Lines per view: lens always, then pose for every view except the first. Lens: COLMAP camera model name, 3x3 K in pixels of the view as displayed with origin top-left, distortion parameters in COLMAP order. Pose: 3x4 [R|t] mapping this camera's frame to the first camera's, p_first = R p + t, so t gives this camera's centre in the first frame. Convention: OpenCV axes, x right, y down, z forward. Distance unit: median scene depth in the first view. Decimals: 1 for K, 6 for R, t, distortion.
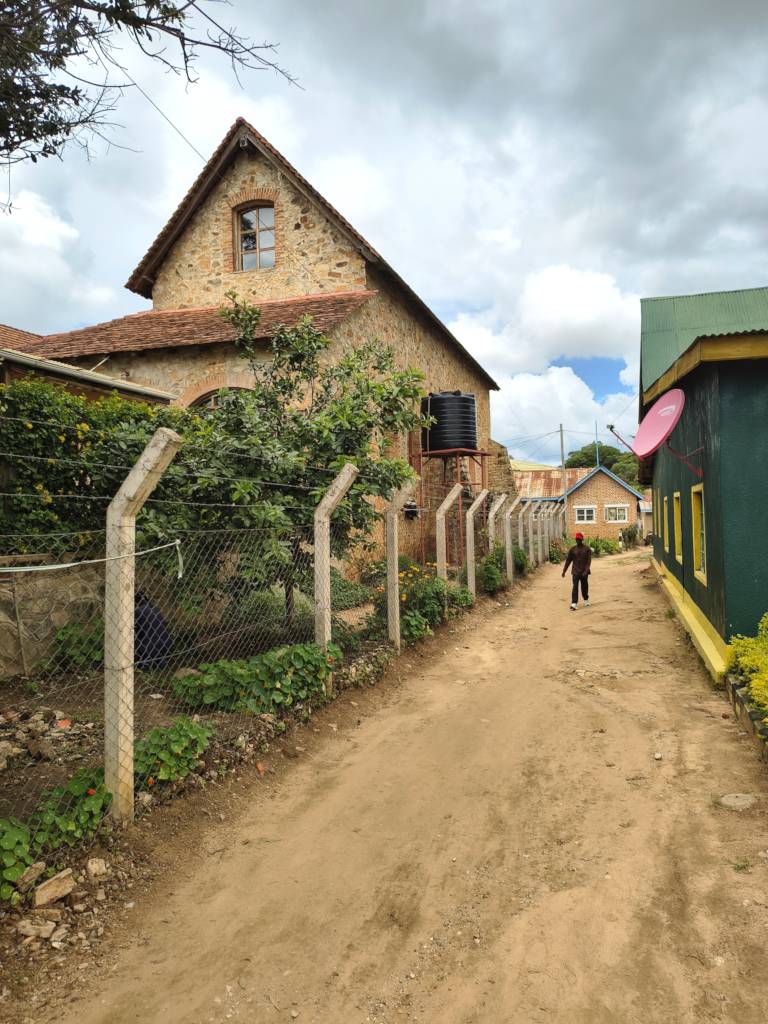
lens RADIAL K [[709.1, 0, 384.5], [0, 709.1, 516.1], [0, 0, 1]] dist [-0.000951, -0.001857]
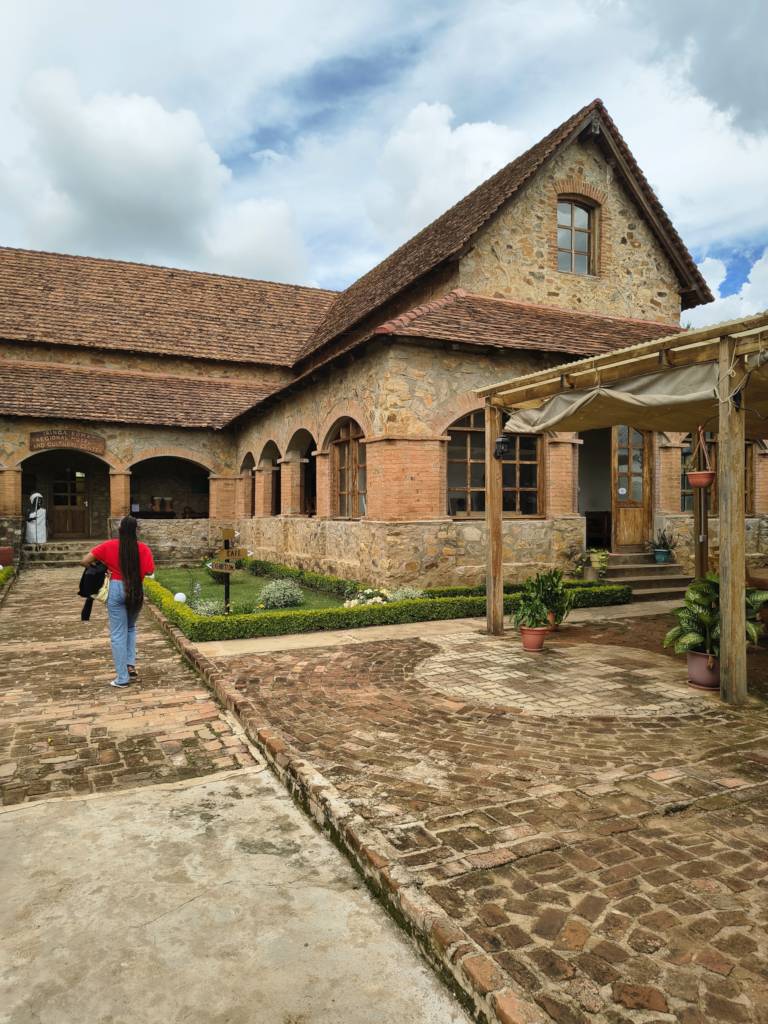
lens RADIAL K [[709.1, 0, 384.6], [0, 709.1, 510.0], [0, 0, 1]] dist [-0.000951, -0.001857]
pose [[0.715163, -0.005494, 0.698937, -0.969885], [0.007066, 0.999975, 0.000630, -0.059716], [-0.698922, 0.004488, 0.715183, 0.546595]]
